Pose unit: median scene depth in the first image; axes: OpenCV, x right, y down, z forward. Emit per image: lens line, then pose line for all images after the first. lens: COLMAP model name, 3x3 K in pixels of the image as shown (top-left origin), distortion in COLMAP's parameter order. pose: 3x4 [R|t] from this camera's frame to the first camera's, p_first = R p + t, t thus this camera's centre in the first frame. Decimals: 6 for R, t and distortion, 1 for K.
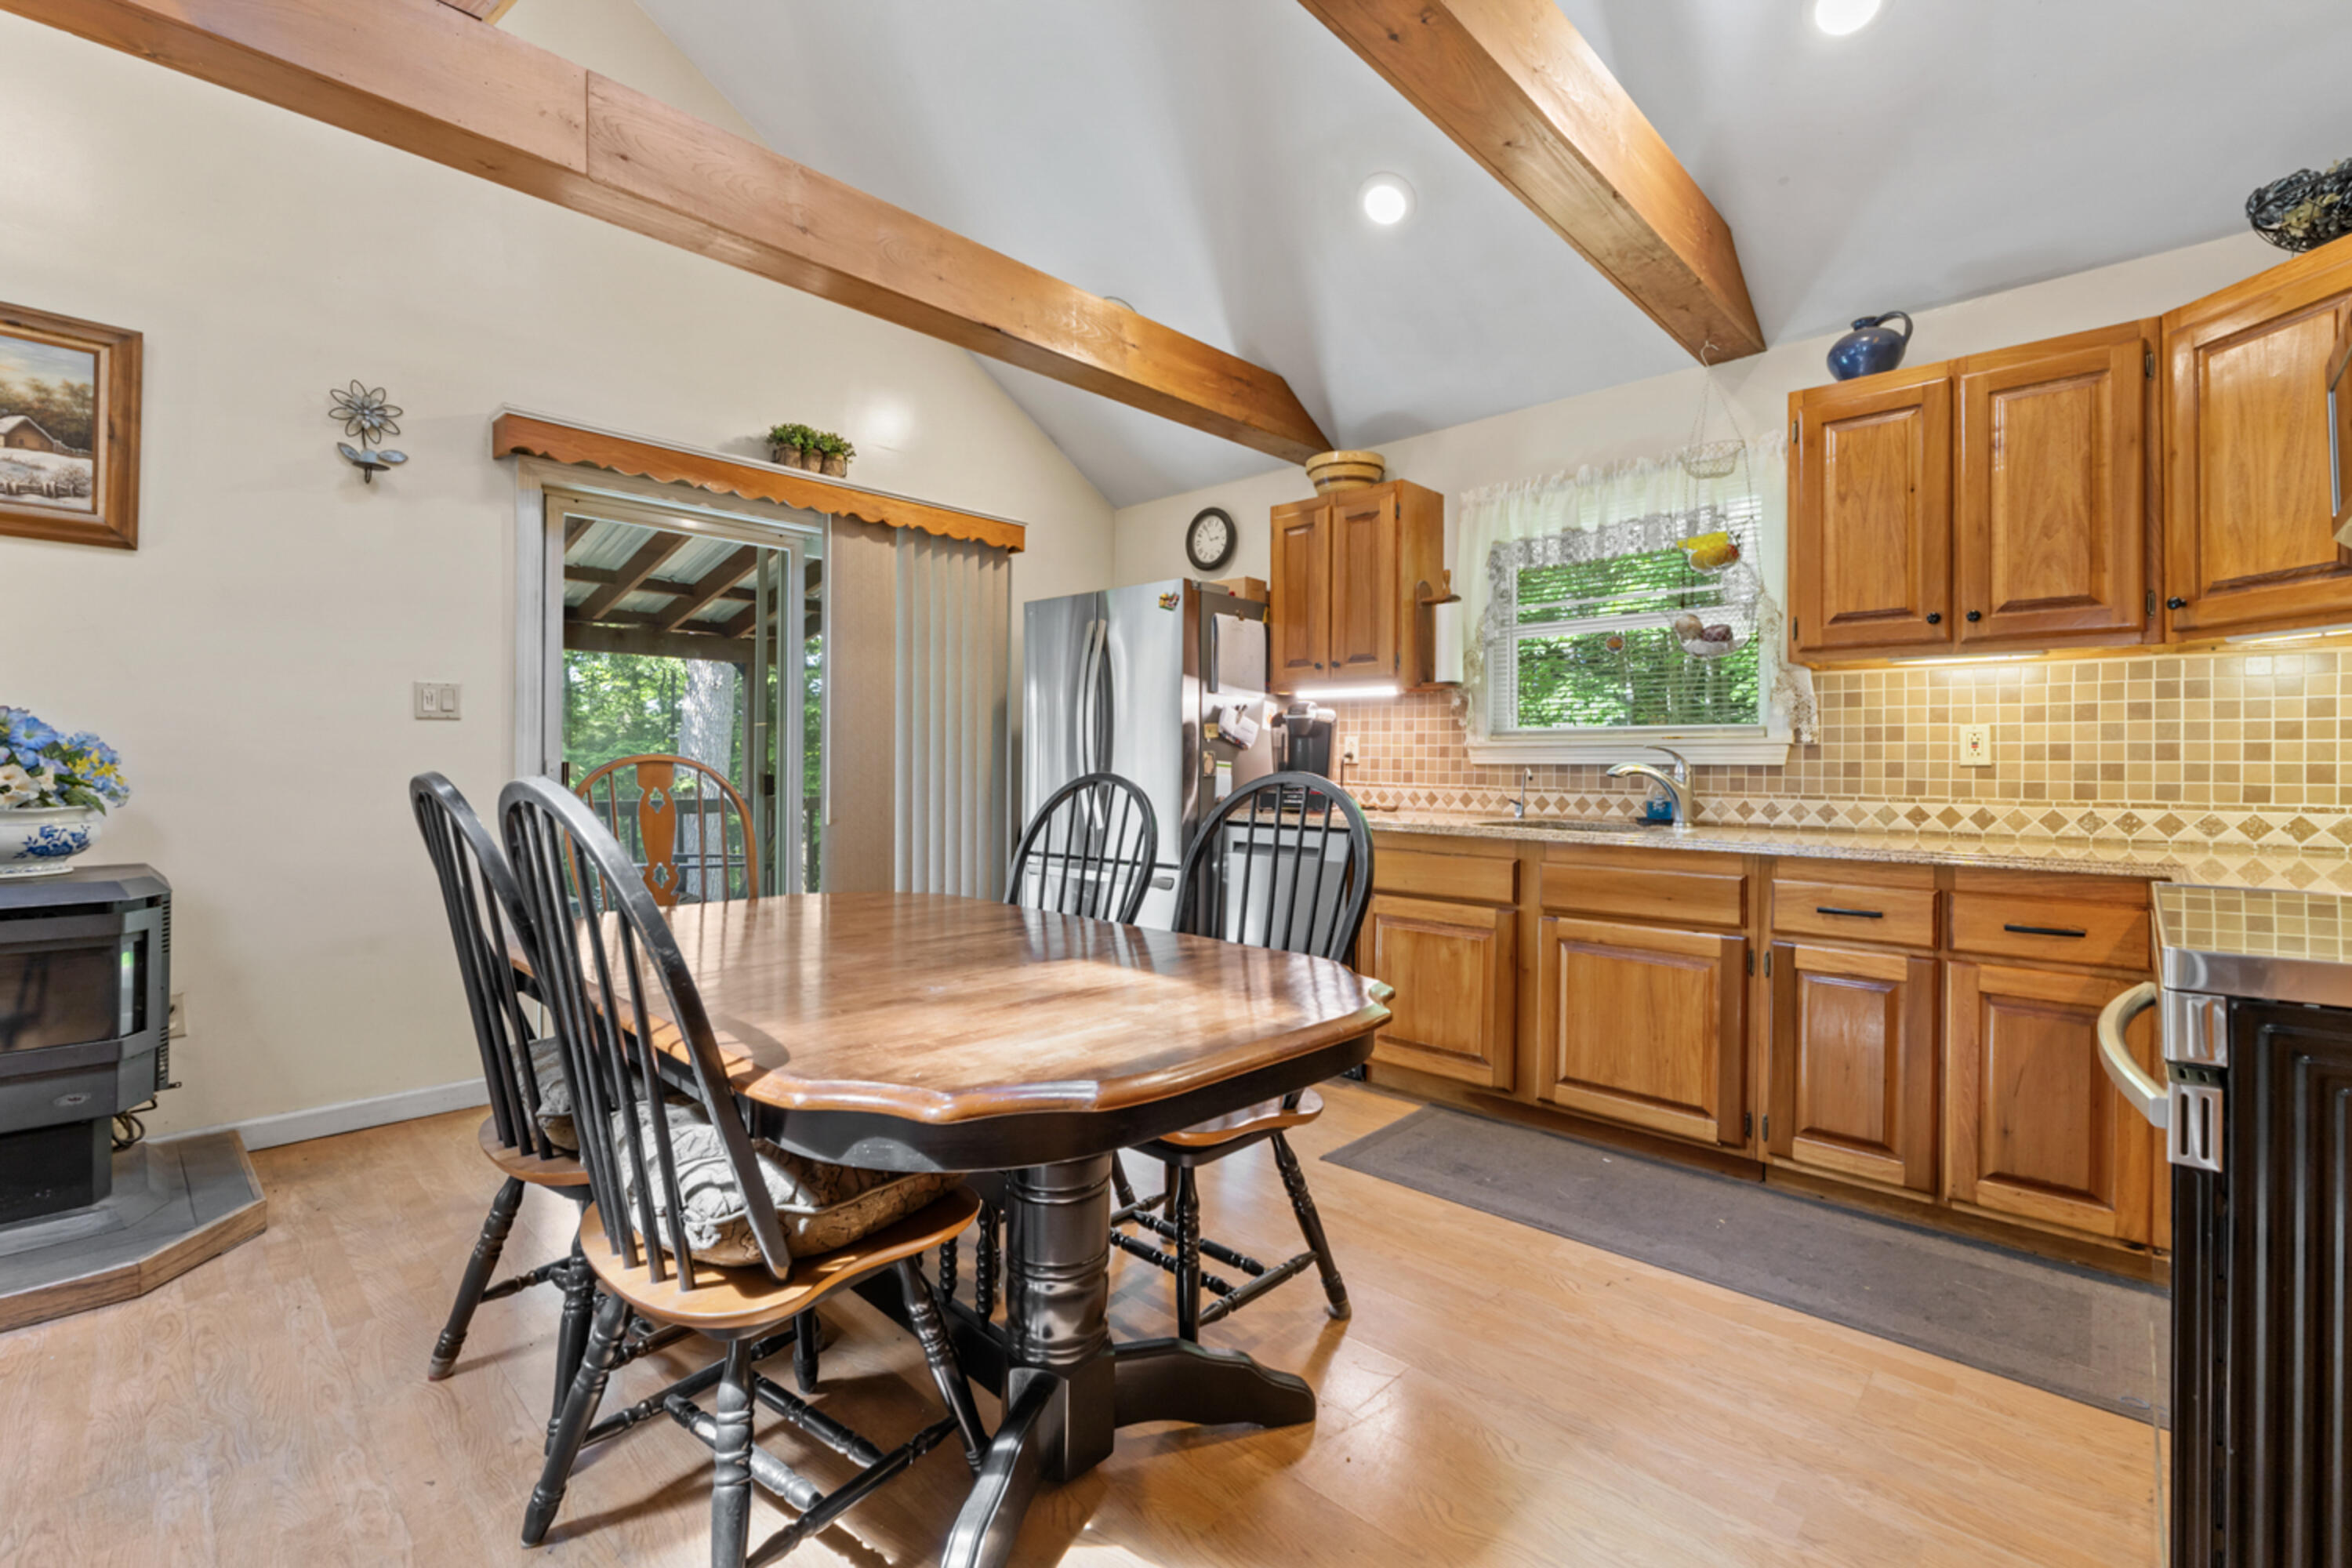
lens RADIAL K [[1013.1, 0, 1174.7], [0, 1013.1, 762.6], [0, 0, 1]] dist [-0.007330, 0.000012]
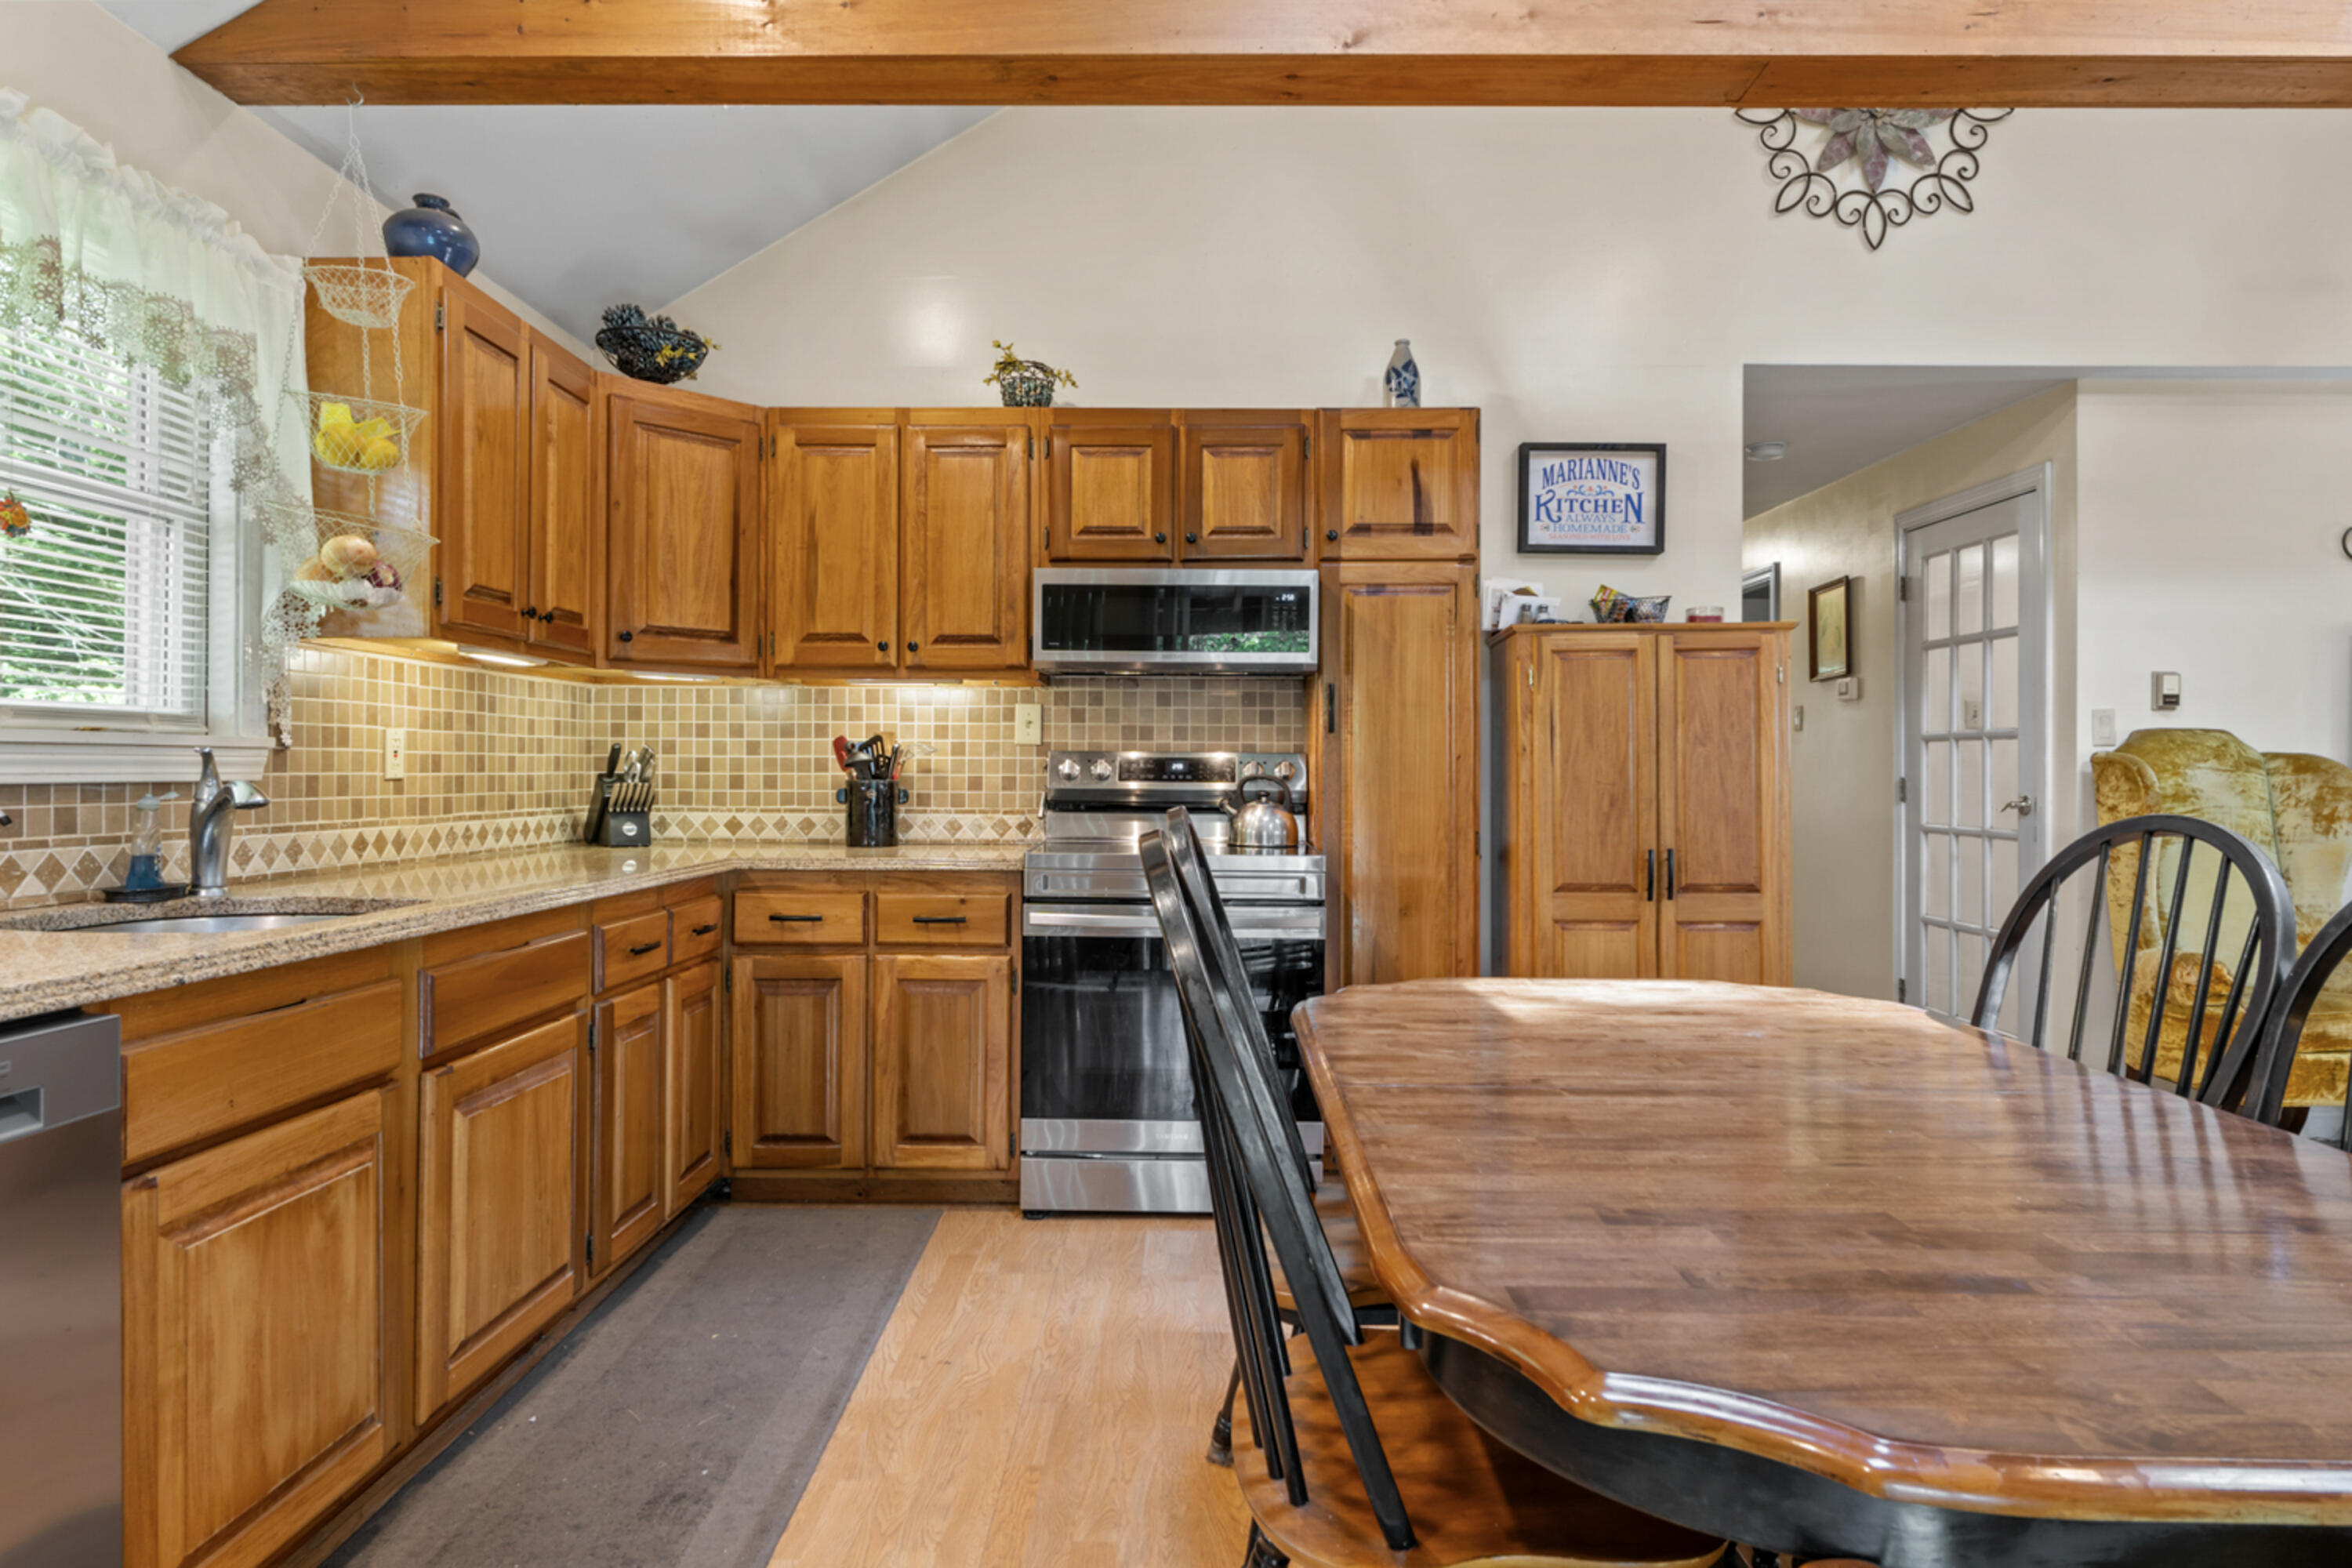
lens RADIAL K [[1361.7, 0, 1171.2], [0, 1361.7, 766.2], [0, 0, 1]] dist [0.000117, -0.000839]
pose [[-0.681461, -0.008177, 0.731809, -0.476576], [-0.011181, 0.999937, 0.000761, -0.015967], [-0.731769, -0.007664, -0.681509, 1.348576]]
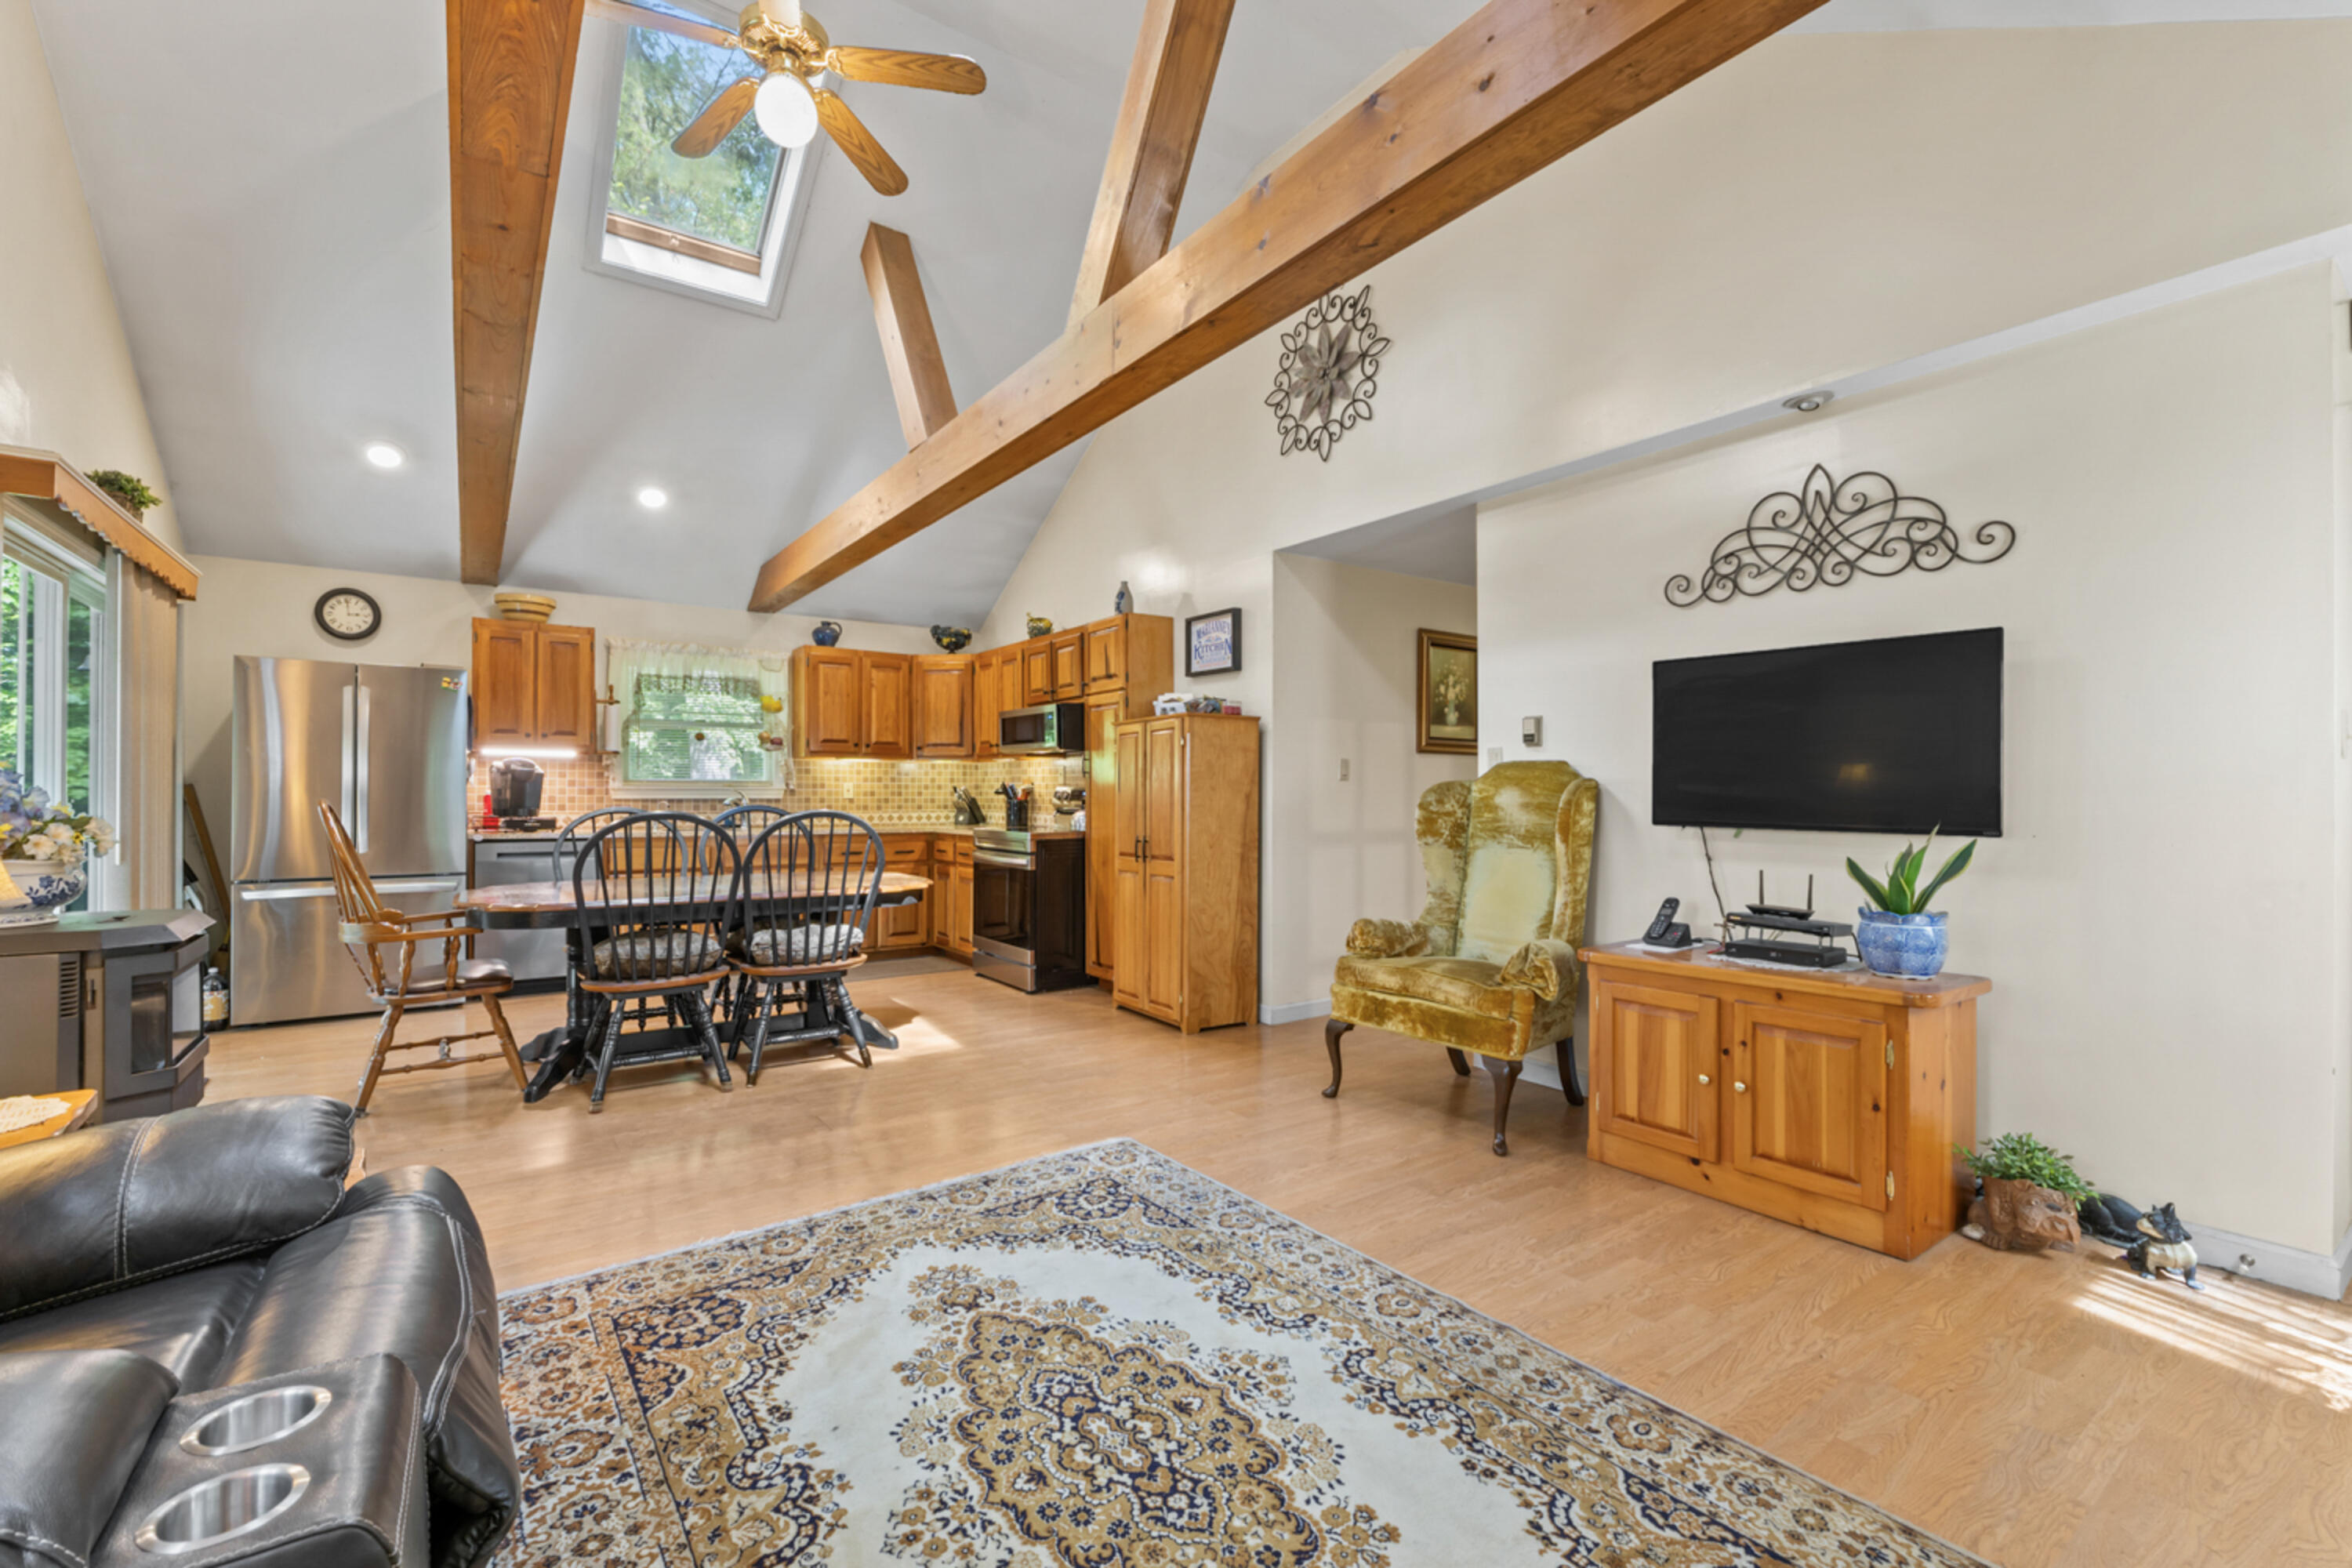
lens RADIAL K [[989.5, 0, 1171.1], [0, 989.5, 792.4], [0, 0, 1]] dist [-0.005222, 0.000045]
pose [[0.185810, -0.003557, 0.982579, -1.648517], [-0.003823, 0.999983, 0.004343, -0.028660], [-0.982578, -0.004564, 0.185793, -0.318544]]
